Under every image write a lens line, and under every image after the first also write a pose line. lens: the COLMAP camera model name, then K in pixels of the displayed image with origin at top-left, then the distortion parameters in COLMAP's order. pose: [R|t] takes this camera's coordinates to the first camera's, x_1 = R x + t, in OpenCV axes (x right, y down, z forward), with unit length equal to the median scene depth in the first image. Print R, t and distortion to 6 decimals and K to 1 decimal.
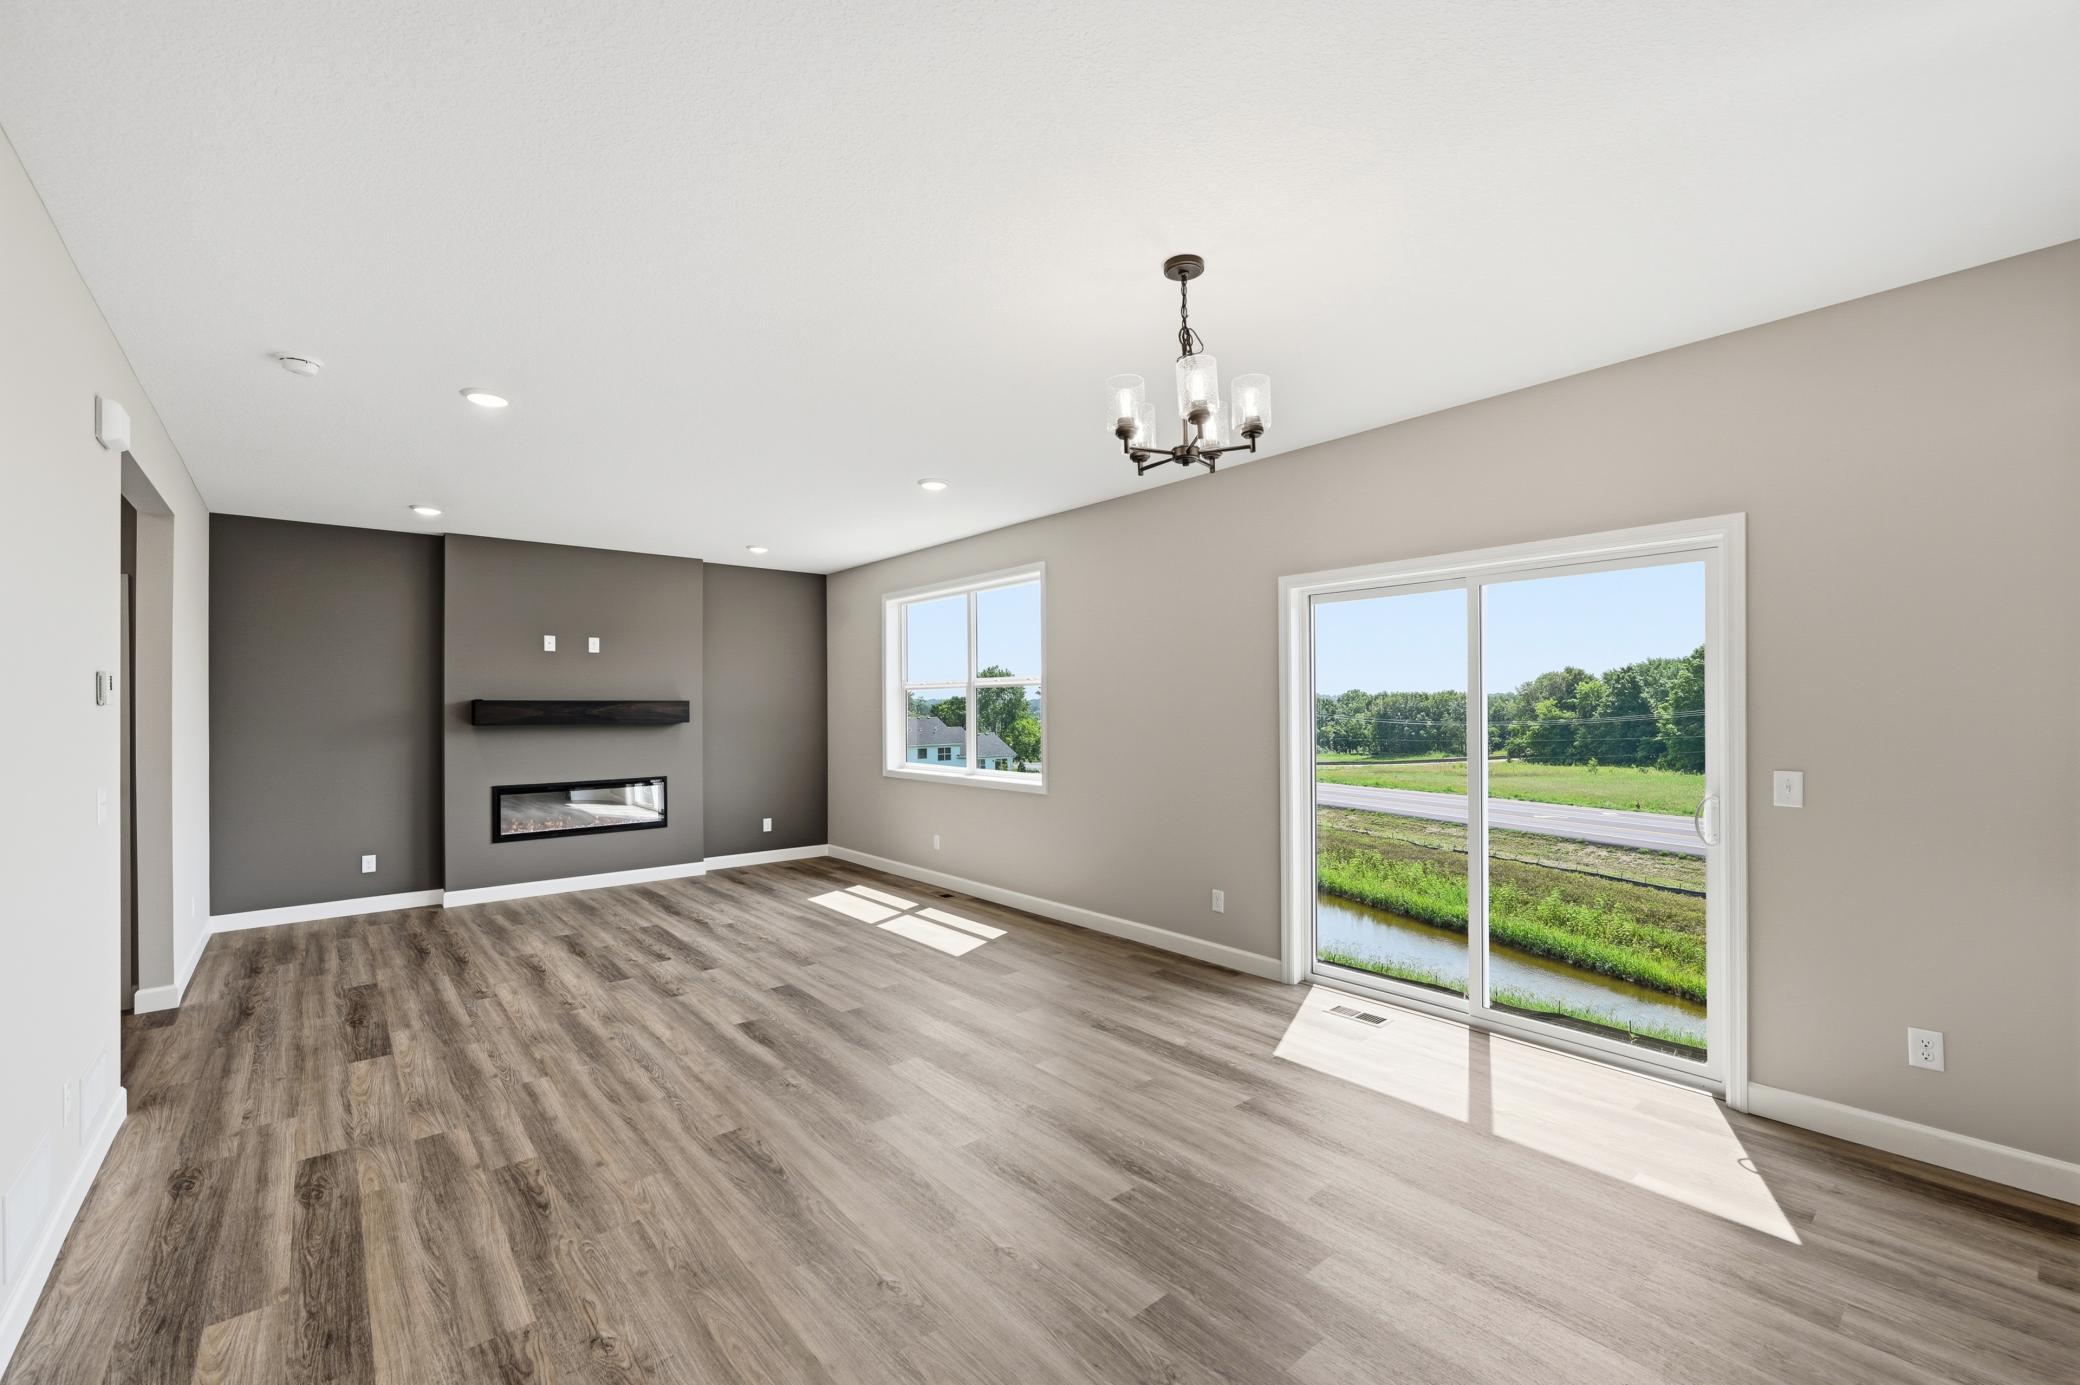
lens RADIAL K [[858.6, 0, 1035.9], [0, 858.6, 693.1], [0, 0, 1]] dist [-0.002414, 0.002431]
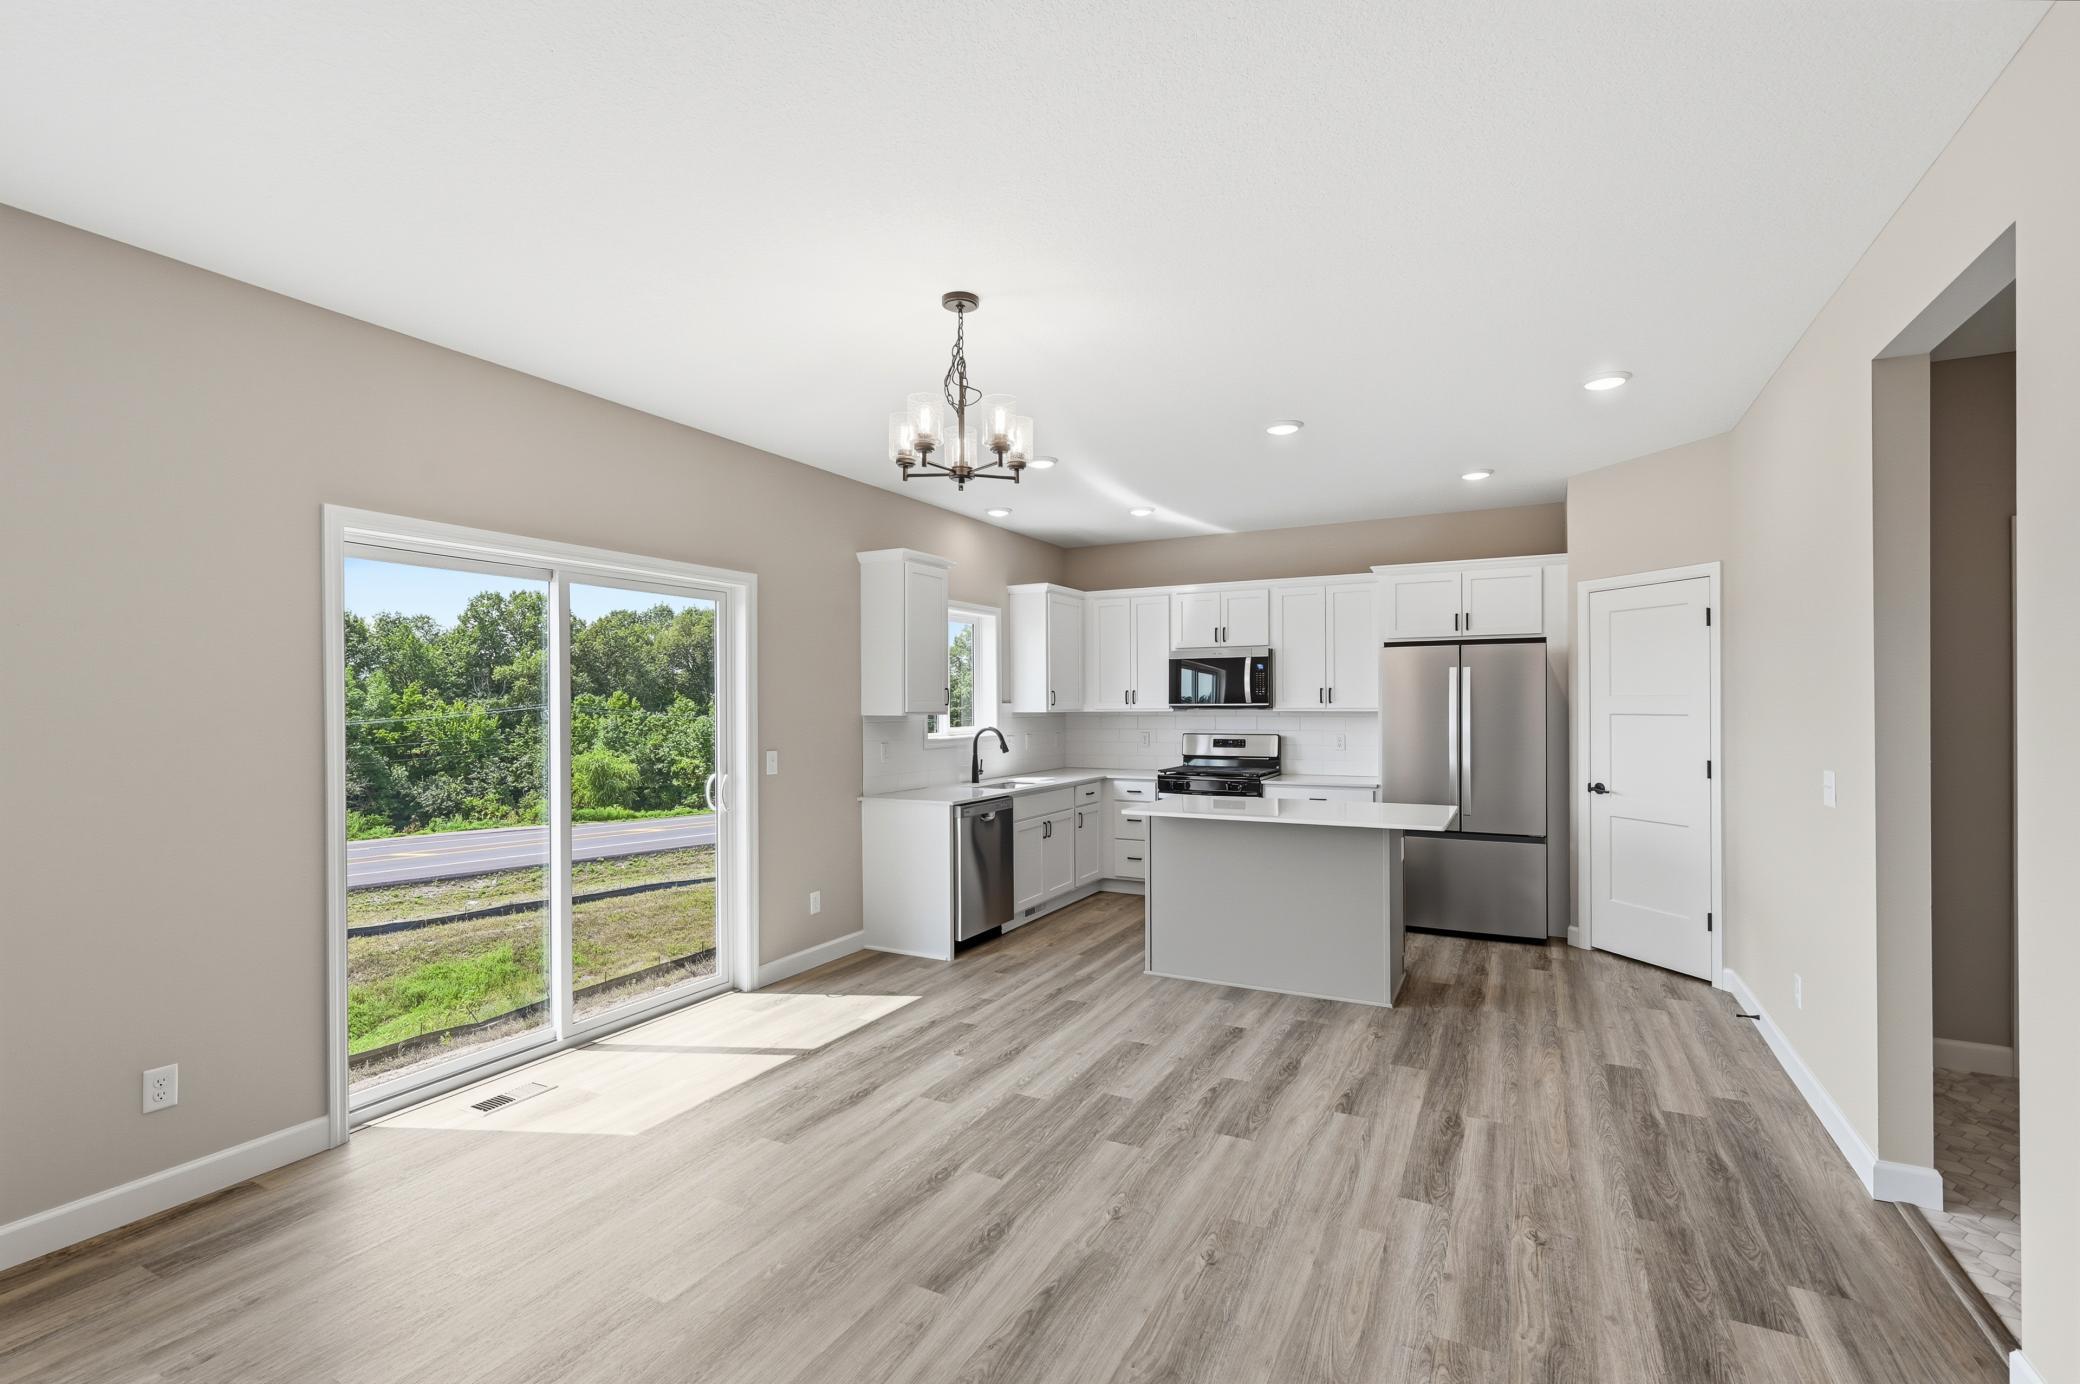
lens RADIAL K [[931.9, 0, 1048.9], [0, 931.9, 708.5], [0, 0, 1]] dist [0.001855, 0.000472]
pose [[-0.385911, 0.004370, 0.922526, -0.551383], [-0.006167, 0.999954, -0.007316, 0.016412], [-0.922515, -0.008513, -0.385866, 0.783157]]
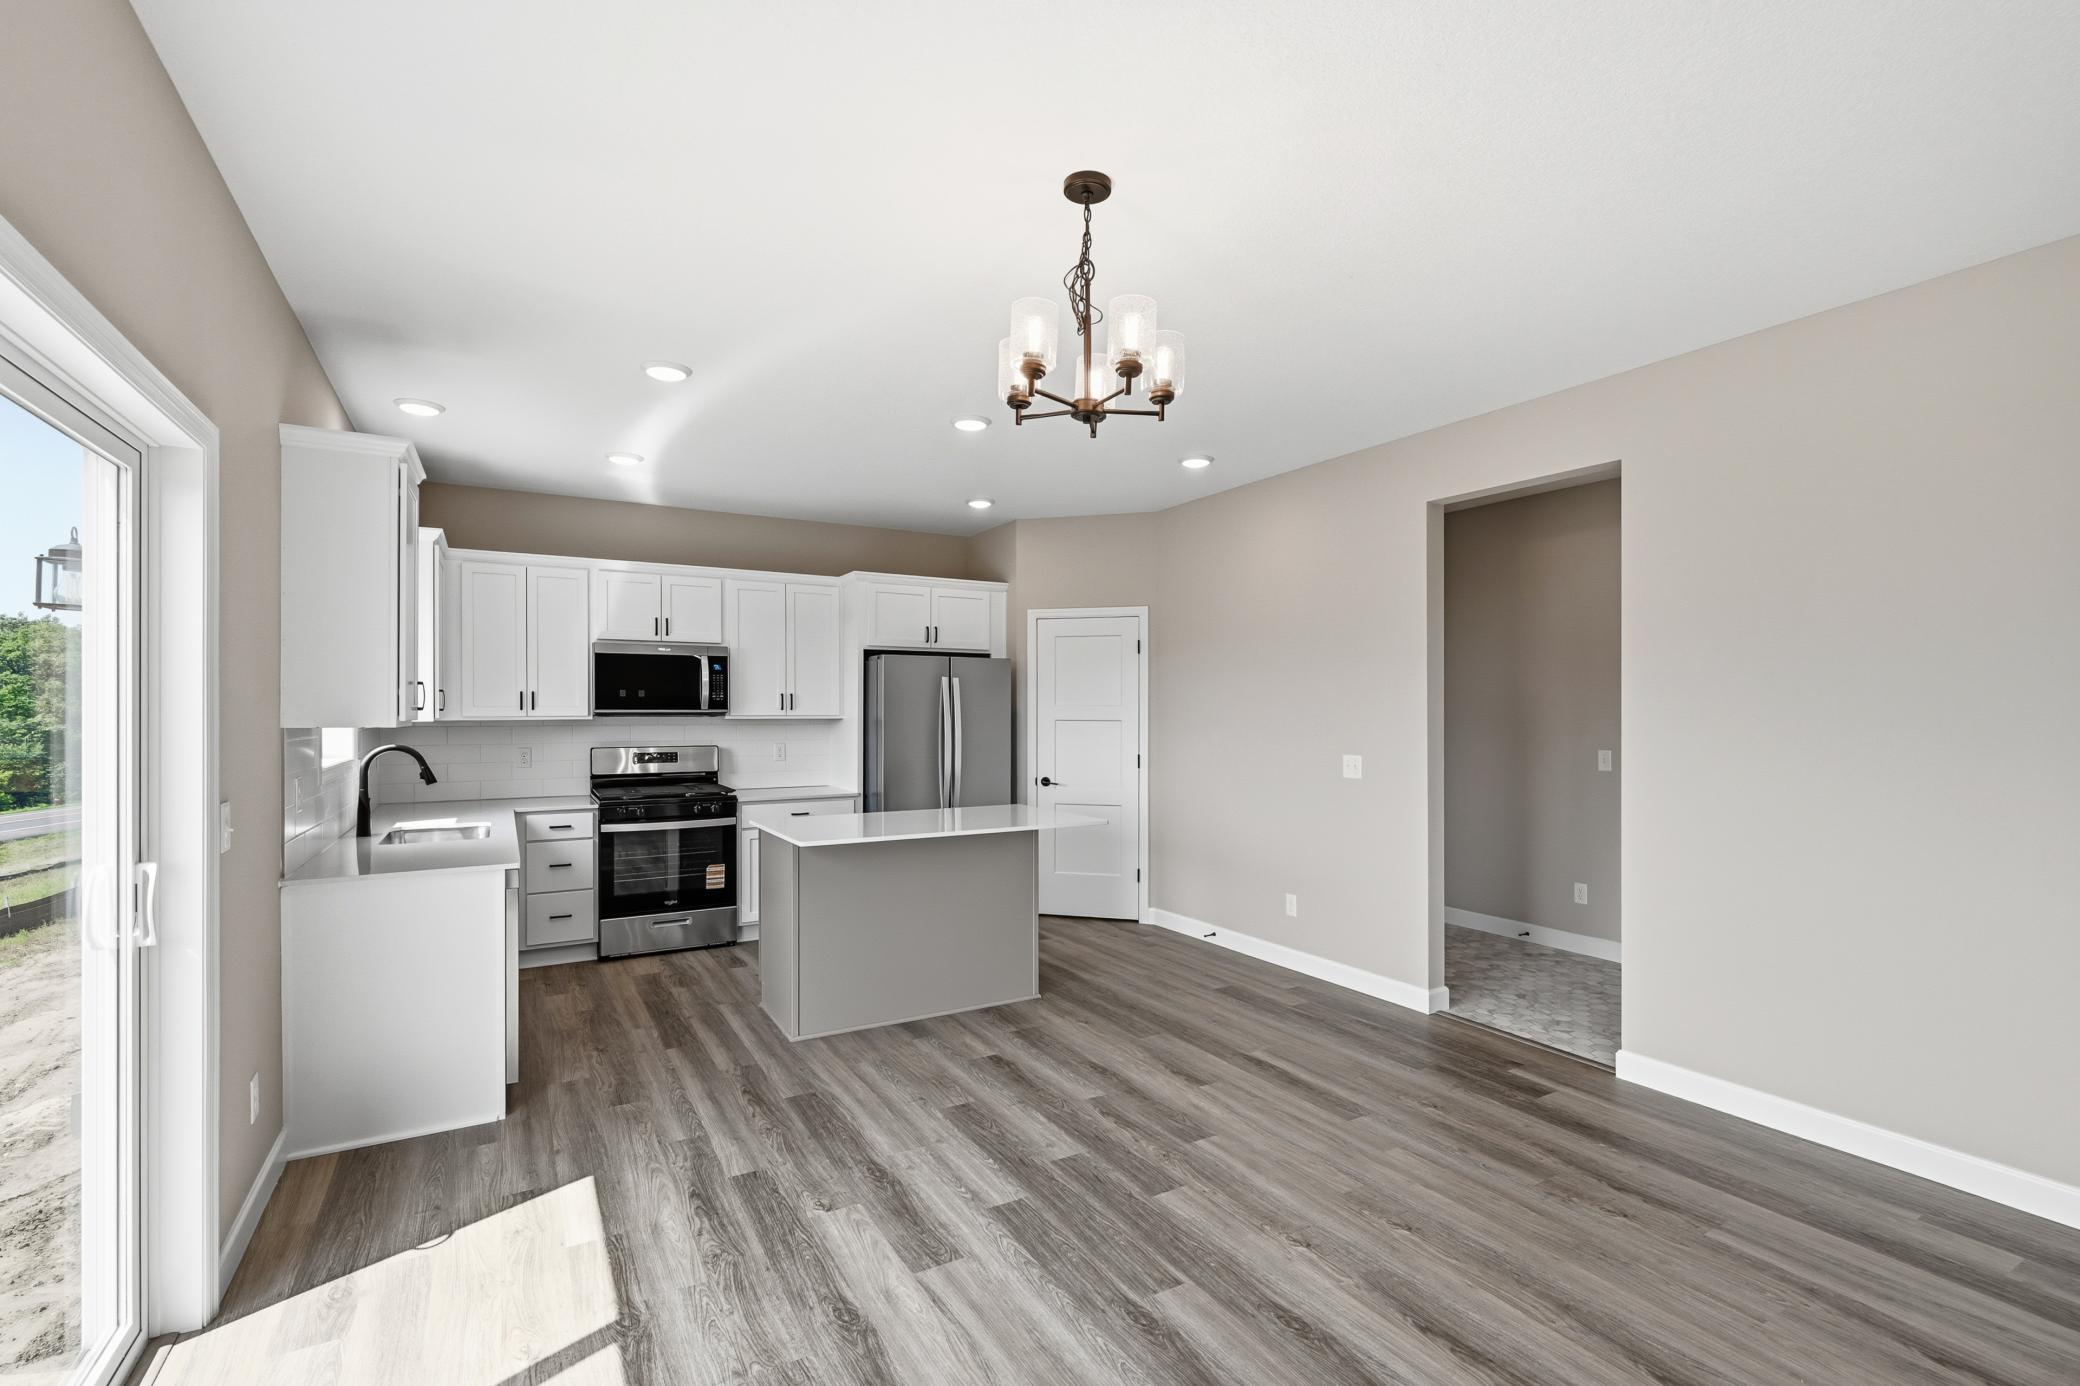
lens RADIAL K [[931.9, 0, 1043.9], [0, 931.9, 712.2], [0, 0, 1]] dist [0.001855, 0.000472]
pose [[-0.986078, 0.006167, 0.166170, 0.038062], [0.004057, 0.999907, -0.013035, 0.017190], [-0.166235, -0.012180, -0.986011, 1.101401]]
